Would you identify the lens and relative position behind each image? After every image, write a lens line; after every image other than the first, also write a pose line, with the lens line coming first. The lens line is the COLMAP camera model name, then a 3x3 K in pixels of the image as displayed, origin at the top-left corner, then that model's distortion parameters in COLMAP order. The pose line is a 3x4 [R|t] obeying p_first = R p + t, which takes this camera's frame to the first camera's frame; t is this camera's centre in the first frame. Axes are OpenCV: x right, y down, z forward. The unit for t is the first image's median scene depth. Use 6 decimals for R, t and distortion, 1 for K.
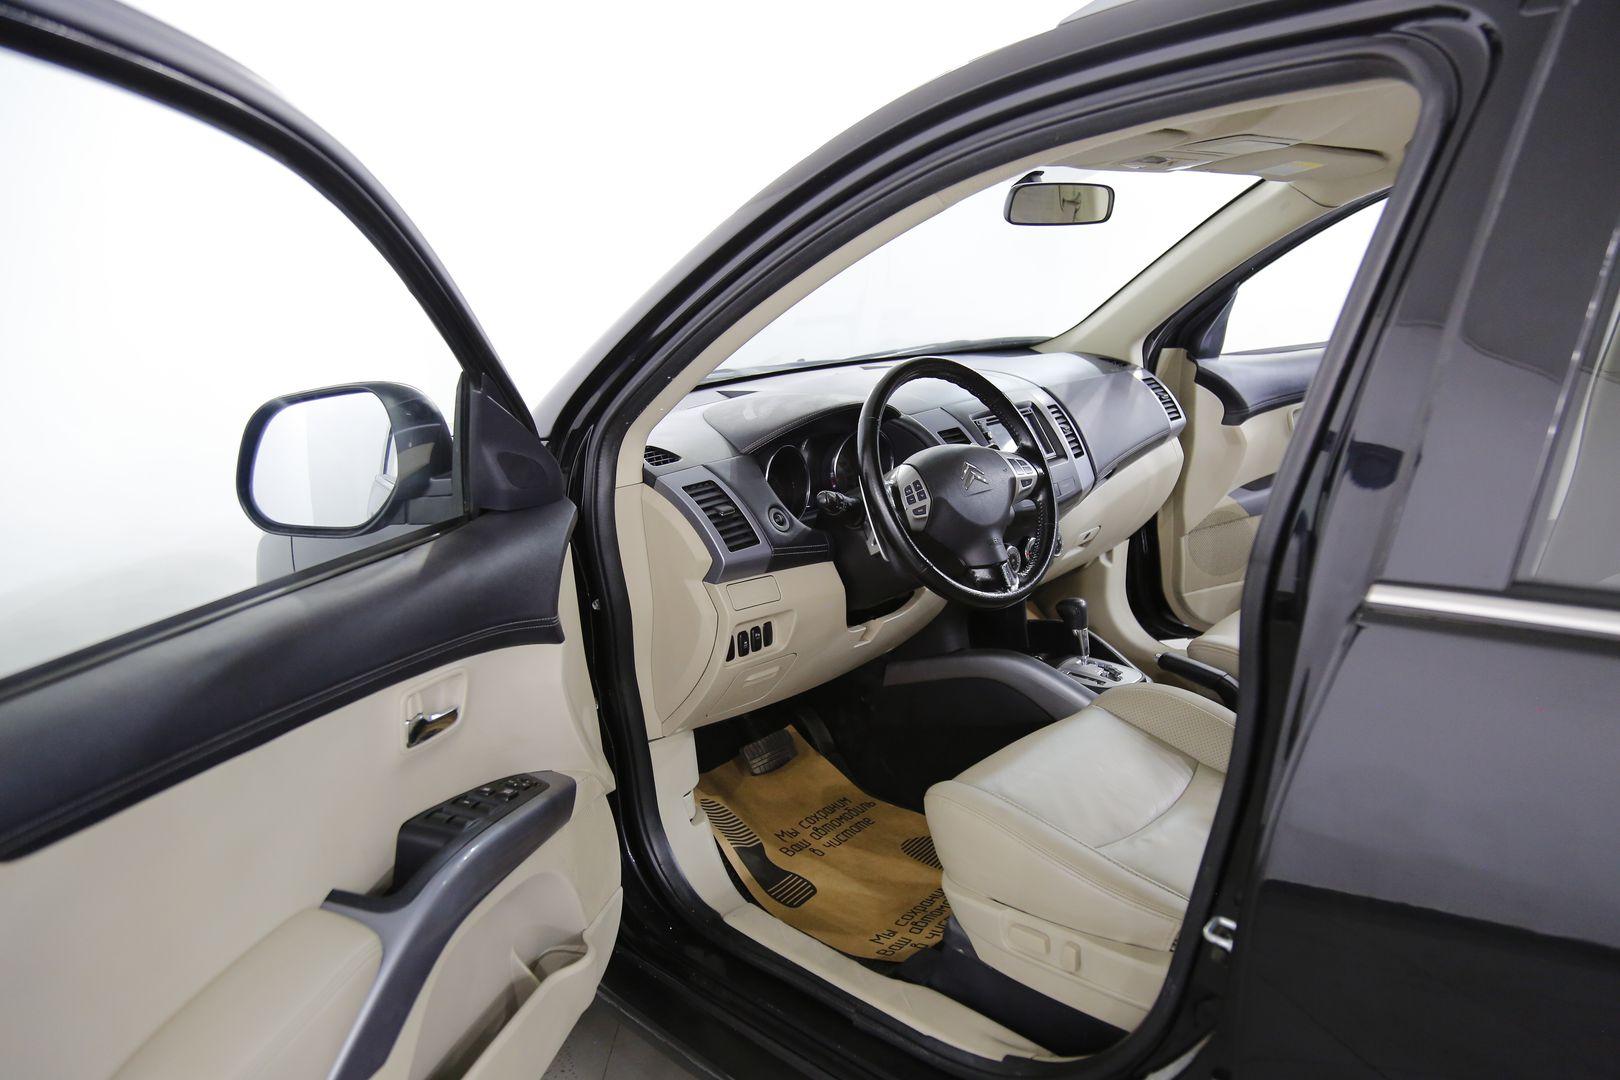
lens RADIAL K [[1272.1, 0, 810.0], [0, 1272.1, 540.0], [0, 0, 1]] dist [-0.079669, 0.071251]
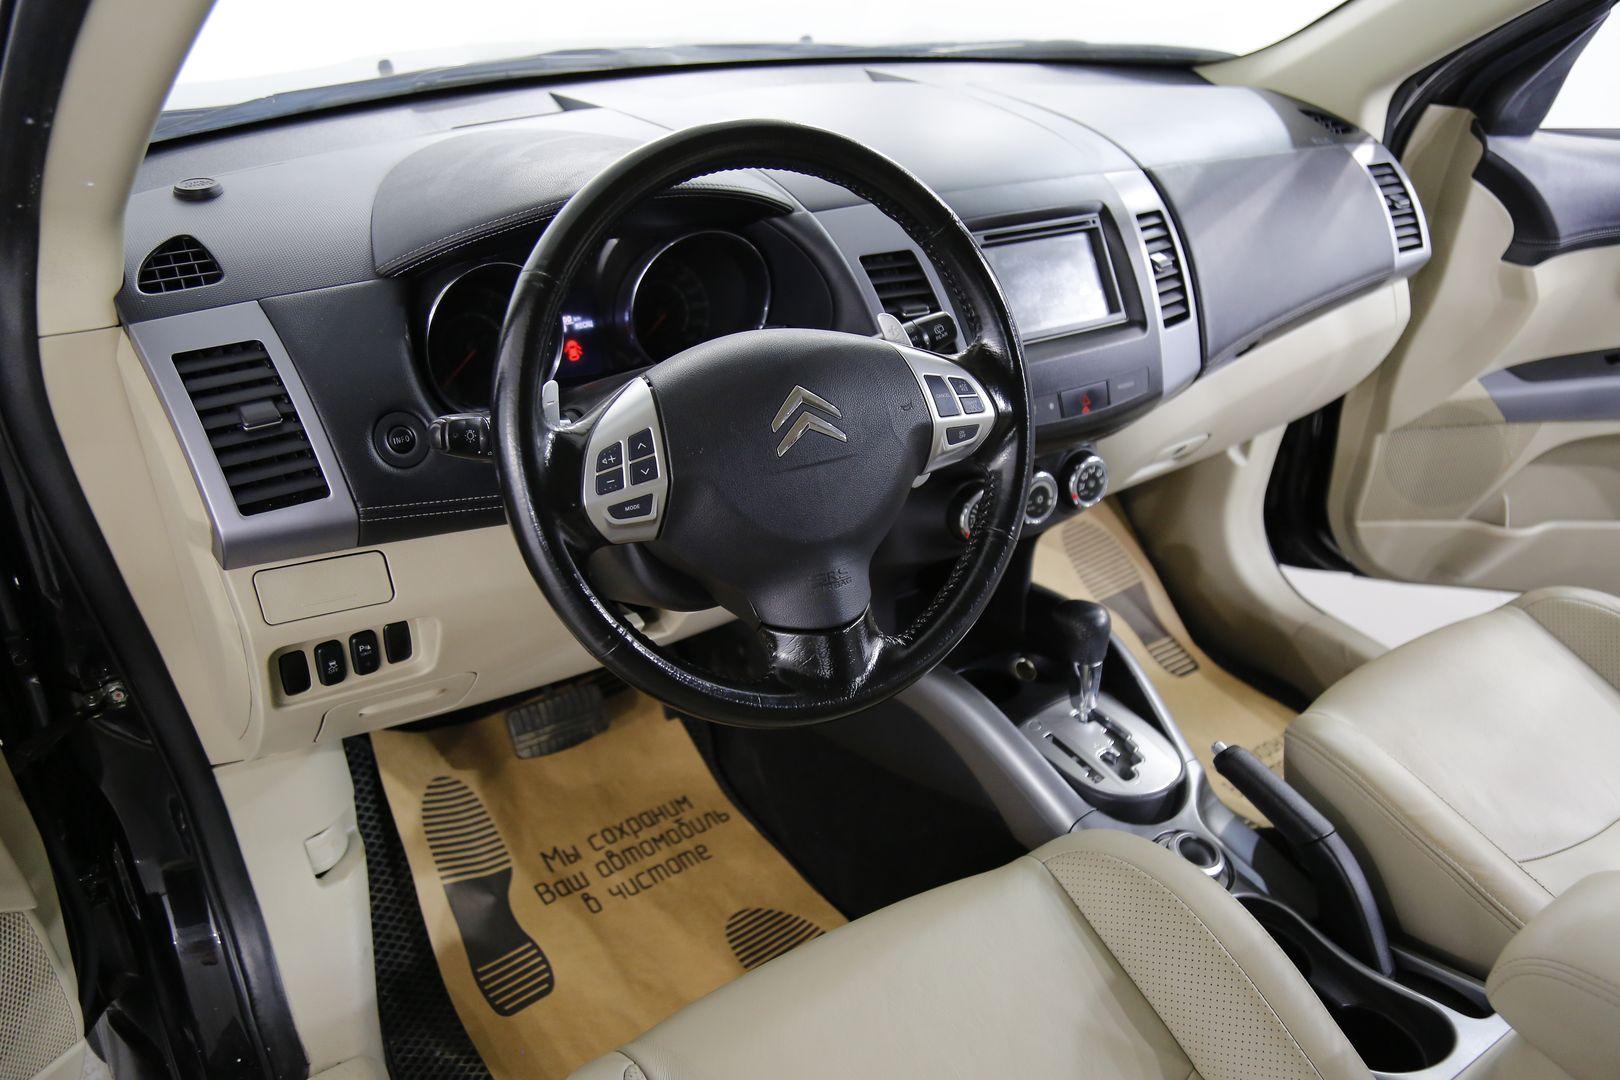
lens RADIAL K [[1272.1, 0, 810.0], [0, 1272.1, 540.0], [0, 0, 1]] dist [-0.079669, 0.071251]
pose [[0.971111, 0.187697, -0.147352, 0.155657], [-0.139680, 0.947775, 0.286726, -0.106563], [0.193474, -0.257861, 0.946613, 0.447892]]
